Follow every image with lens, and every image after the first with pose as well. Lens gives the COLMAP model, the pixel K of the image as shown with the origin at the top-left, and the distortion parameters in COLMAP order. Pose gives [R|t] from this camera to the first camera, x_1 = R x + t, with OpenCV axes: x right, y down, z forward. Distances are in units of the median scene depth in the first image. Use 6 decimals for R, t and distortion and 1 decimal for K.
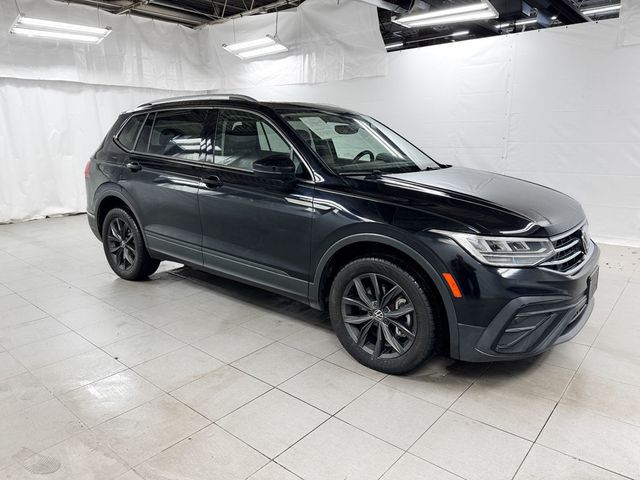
lens RADIAL K [[451.5, 0, 321.1], [0, 451.5, 230.1], [0, 0, 1]] dist [-0.003042, -0.002546]
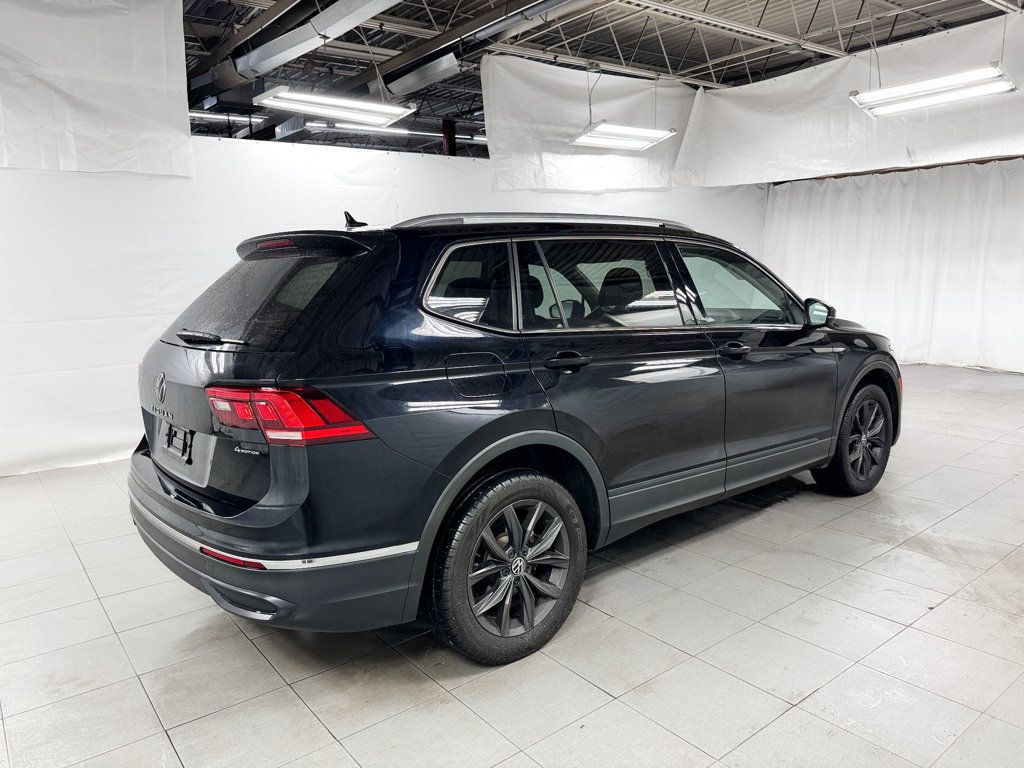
lens RADIAL K [[737.7, 0, 512.0], [0, 737.7, 384.0], [0, 0, 1]] dist [-0.002279, -0.001643]
pose [[0.228039, -0.161102, 0.960231, -0.622868], [0.233331, 0.966521, 0.106745, -0.116641], [-0.945280, 0.199710, 0.257994, 0.480657]]
